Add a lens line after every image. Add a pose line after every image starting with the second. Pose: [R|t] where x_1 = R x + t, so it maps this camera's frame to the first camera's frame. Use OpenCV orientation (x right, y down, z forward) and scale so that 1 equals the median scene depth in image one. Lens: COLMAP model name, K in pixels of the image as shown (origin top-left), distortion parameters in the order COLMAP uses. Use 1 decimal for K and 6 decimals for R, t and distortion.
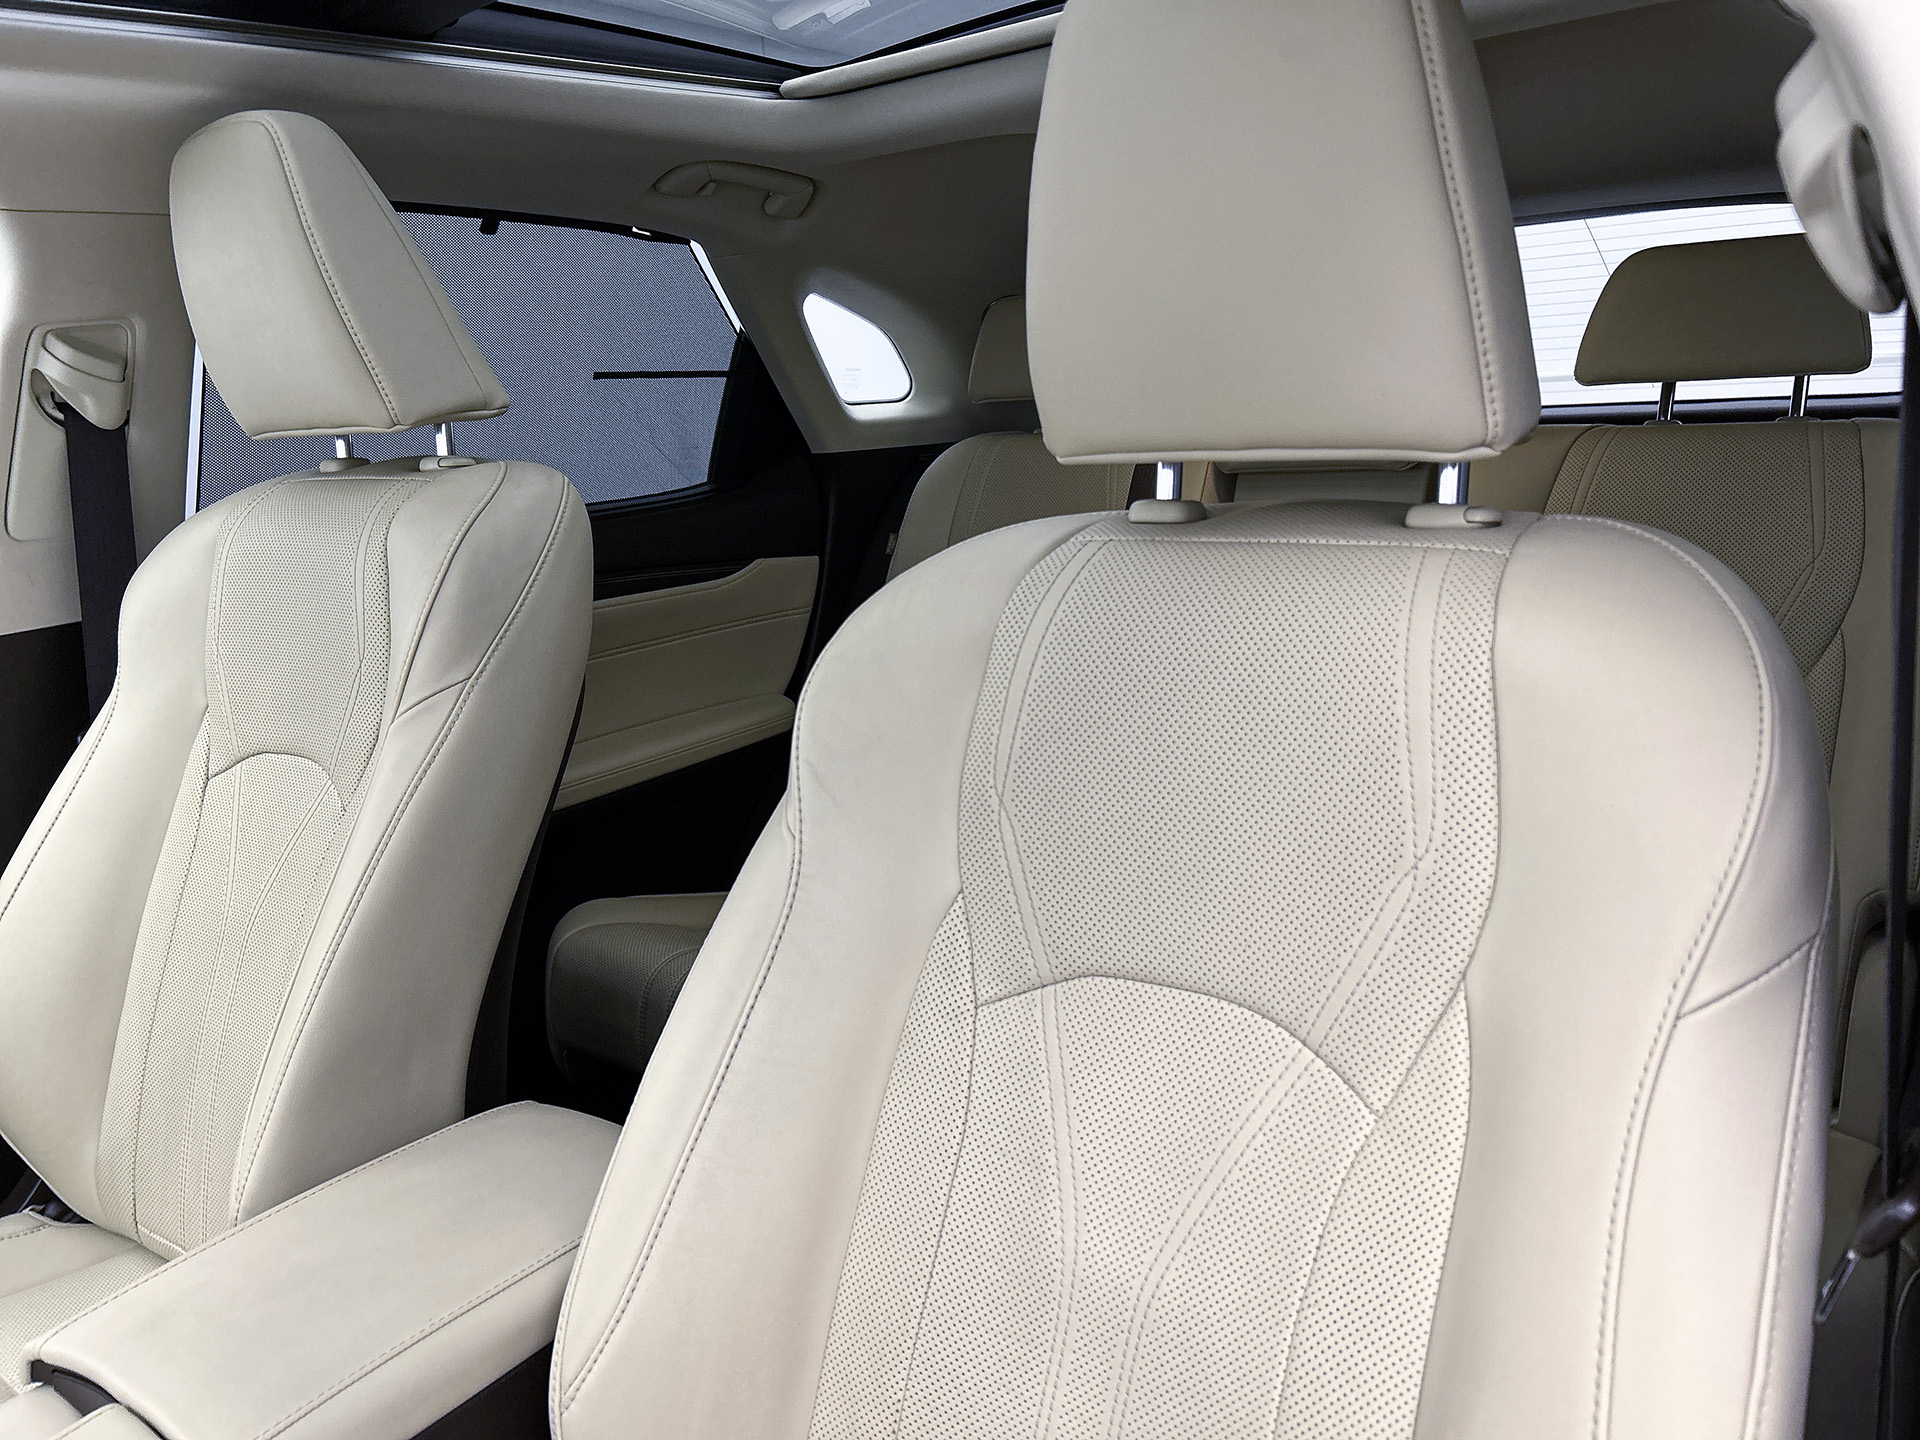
lens RADIAL K [[1472.7, 0, 957.6], [0, 1472.7, 727.0], [0, 0, 1]] dist [0.067106, -0.065701]
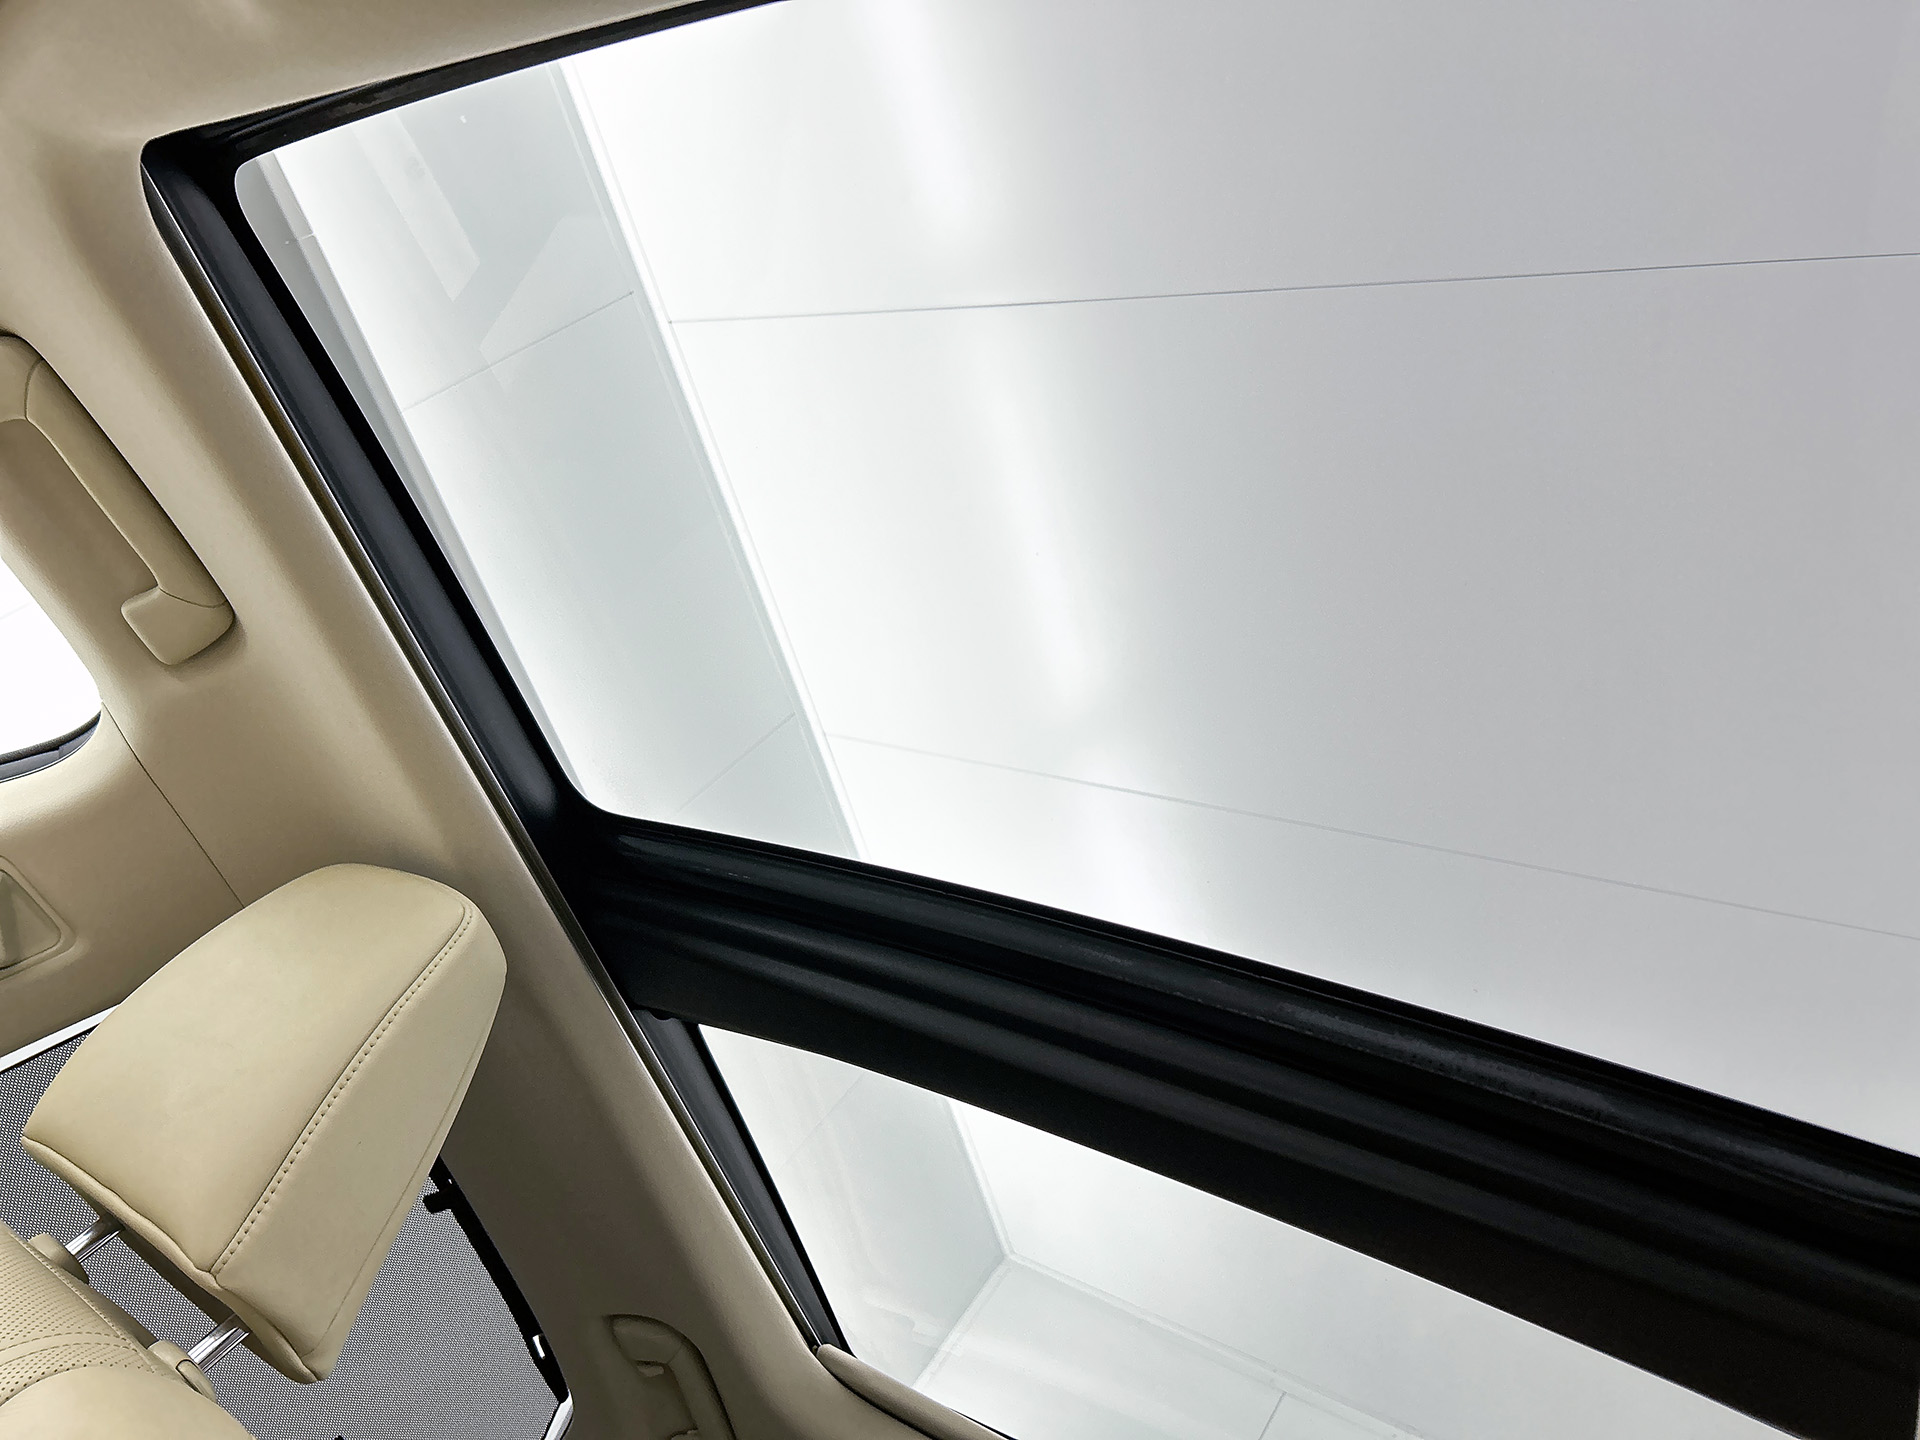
lens RADIAL K [[1472.7, 0, 957.6], [0, 1472.7, 727.0], [0, 0, 1]] dist [0.067106, -0.065701]
pose [[0.731500, 0.651643, -0.200672, -0.165129], [-0.544653, 0.381383, -0.746927, 0.013561], [-0.410197, 0.655674, 0.633901, 0.304575]]
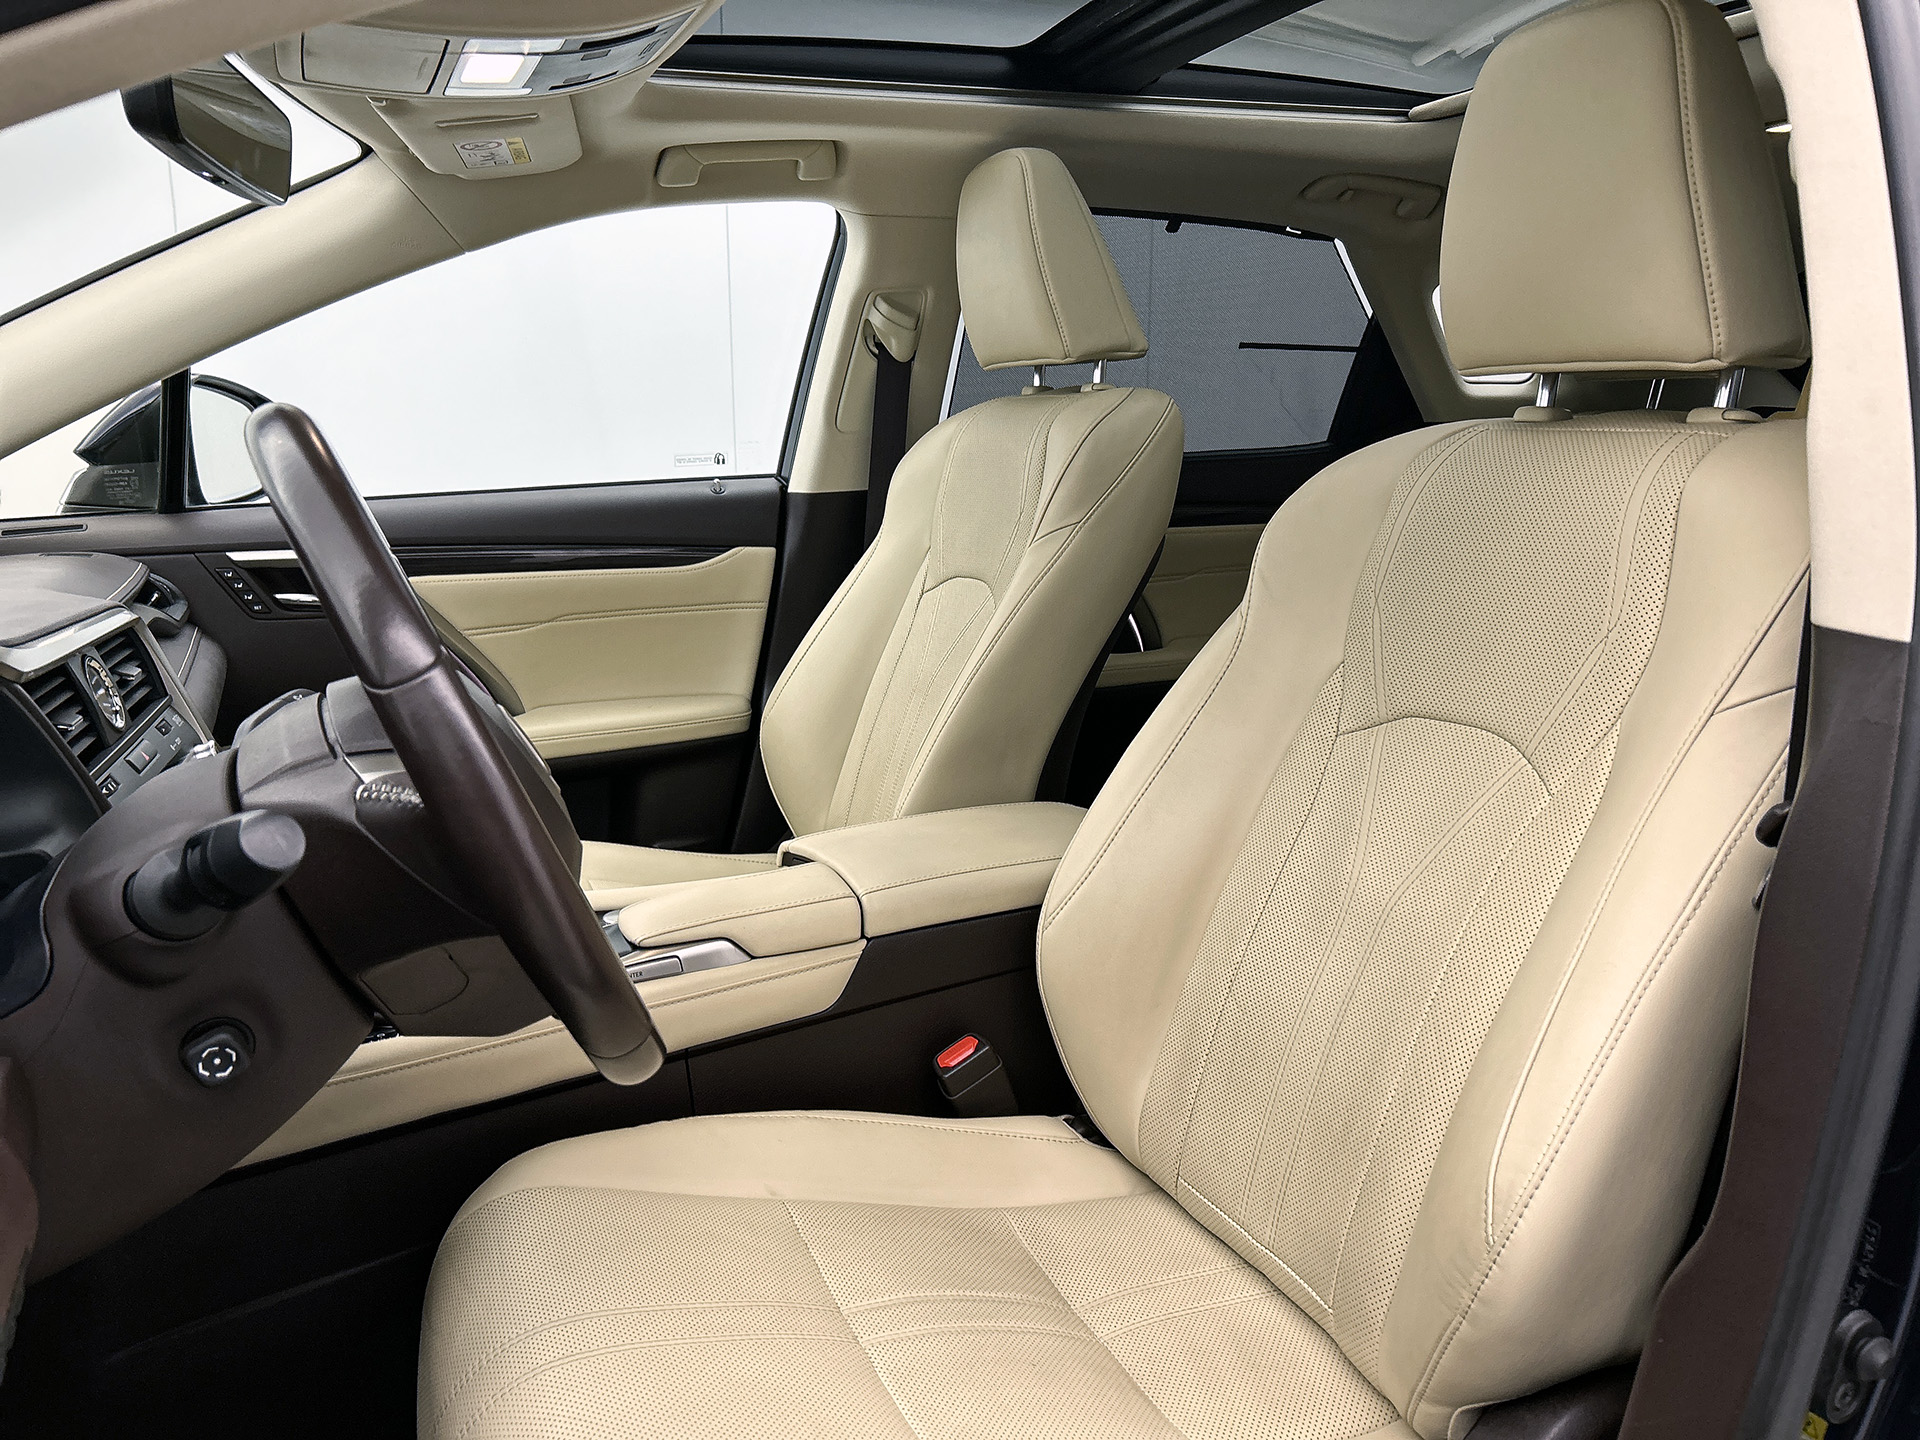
lens RADIAL K [[1472.7, 0, 957.6], [0, 1472.7, 727.0], [0, 0, 1]] dist [0.067106, -0.065701]
pose [[0.886352, 0.148721, -0.438478, 0.227407], [-0.152838, 0.987906, 0.026123, 0.139463], [0.437060, 0.043862, 0.898362, -0.357281]]
